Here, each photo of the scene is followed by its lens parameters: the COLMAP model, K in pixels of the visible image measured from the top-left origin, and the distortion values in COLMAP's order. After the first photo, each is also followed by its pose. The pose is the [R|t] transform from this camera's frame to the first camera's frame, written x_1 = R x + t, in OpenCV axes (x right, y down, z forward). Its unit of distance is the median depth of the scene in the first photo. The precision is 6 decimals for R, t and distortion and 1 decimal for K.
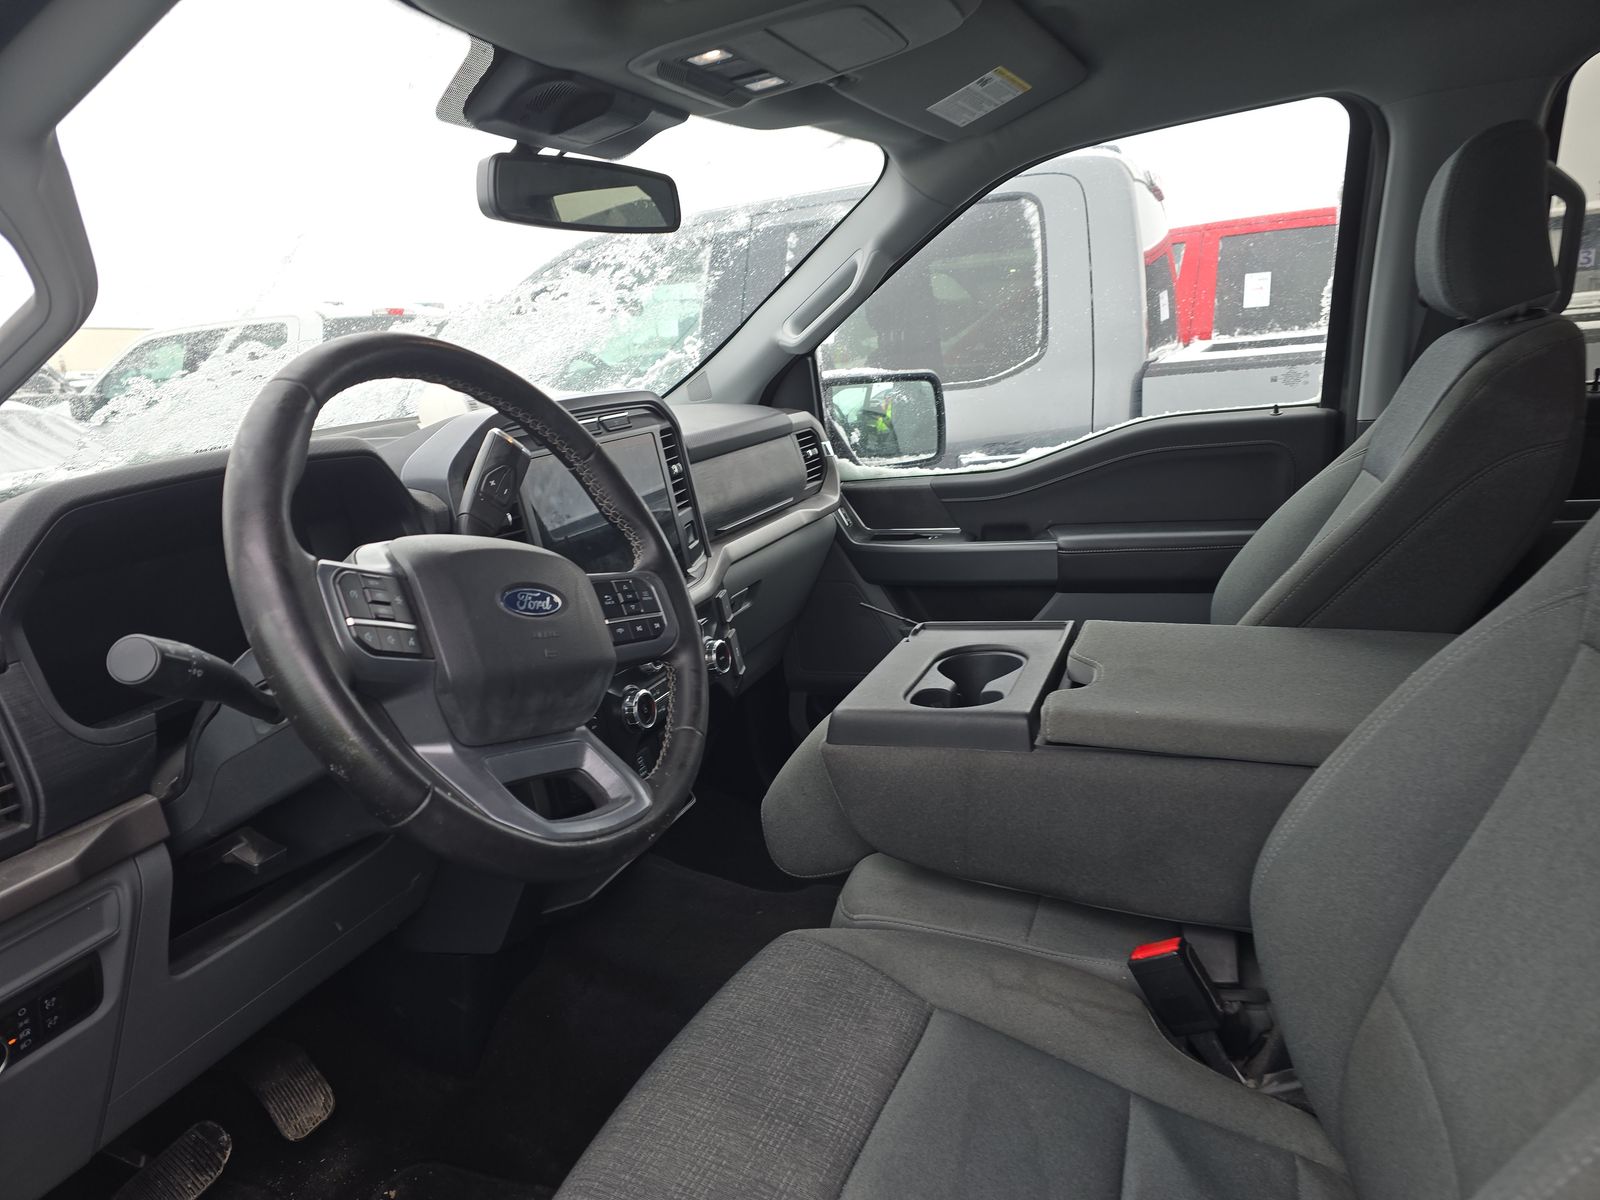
lens RADIAL K [[1067.5, 0, 805.2], [0, 1067.5, 593.6], [0, 0, 1]] dist [0.066130, -0.056794]
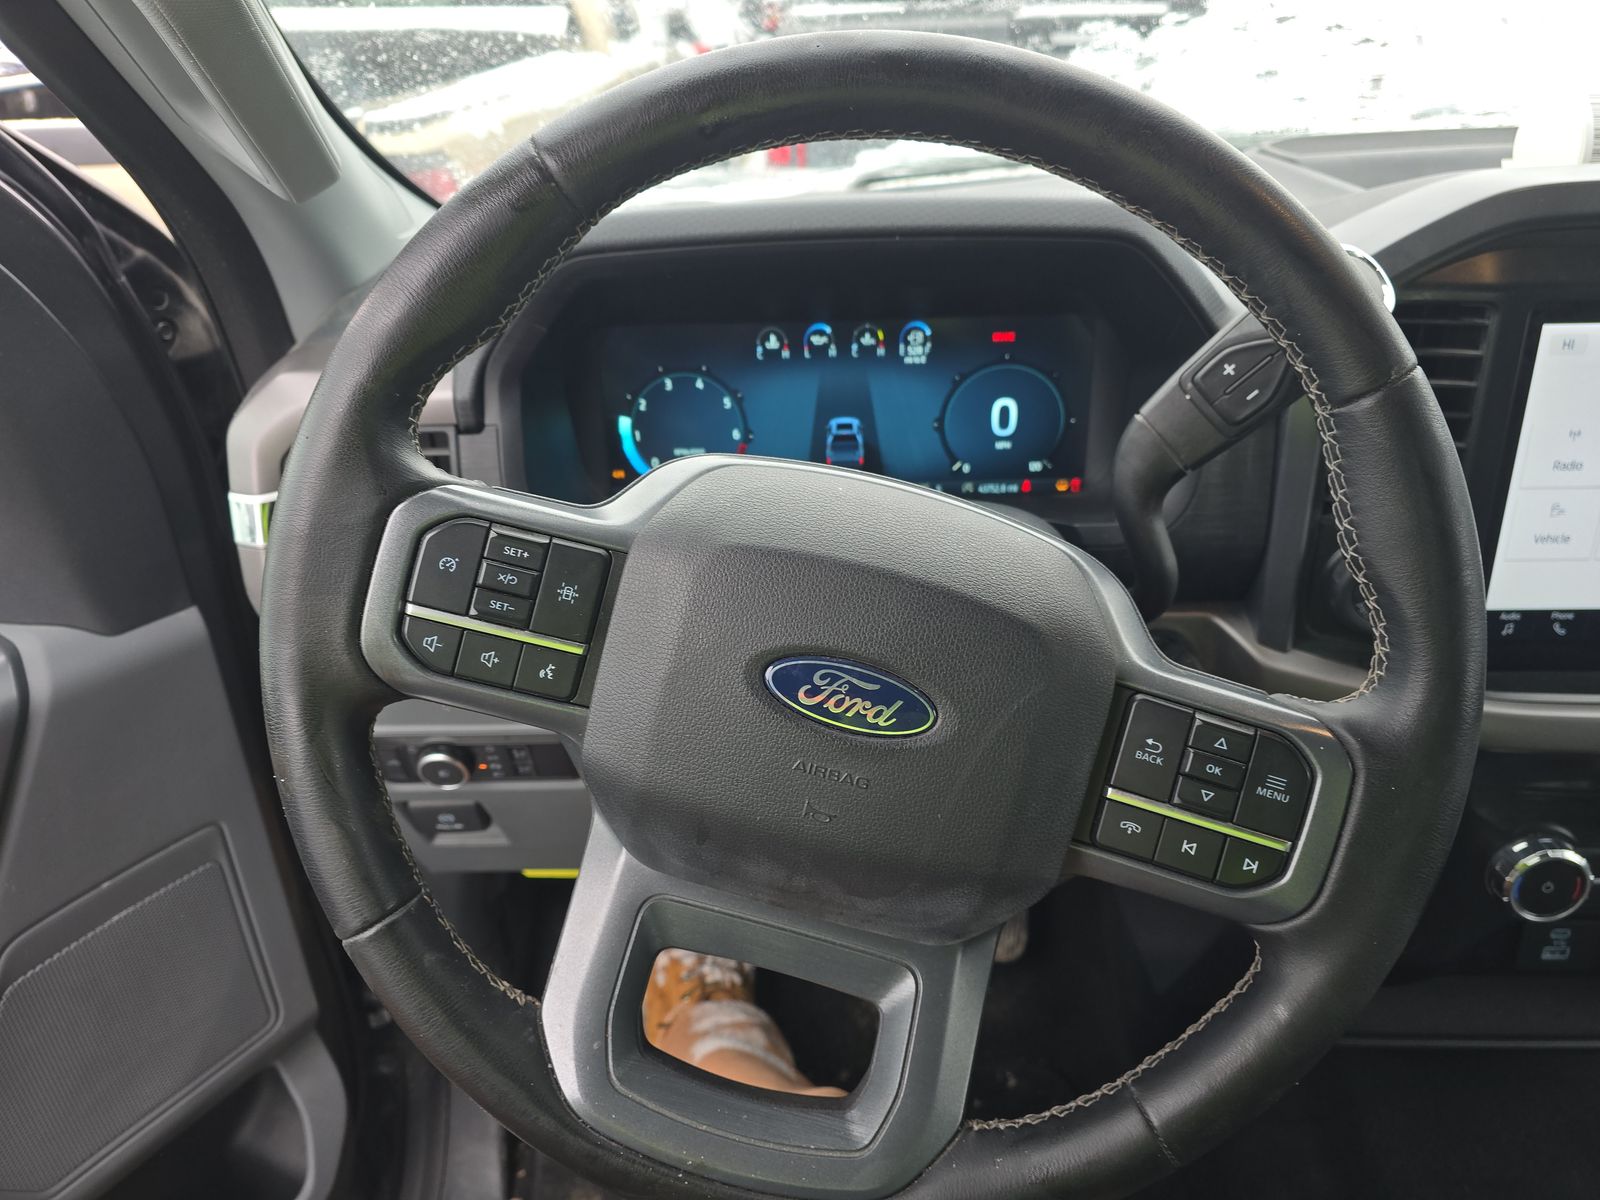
lens RADIAL K [[1067.5, 0, 805.2], [0, 1067.5, 593.6], [0, 0, 1]] dist [0.066130, -0.056794]
pose [[0.325838, 0.514798, -0.792977, 0.076573], [-0.208950, 0.857223, 0.470647, -0.216678], [0.922046, 0.012338, 0.386883, 0.699841]]
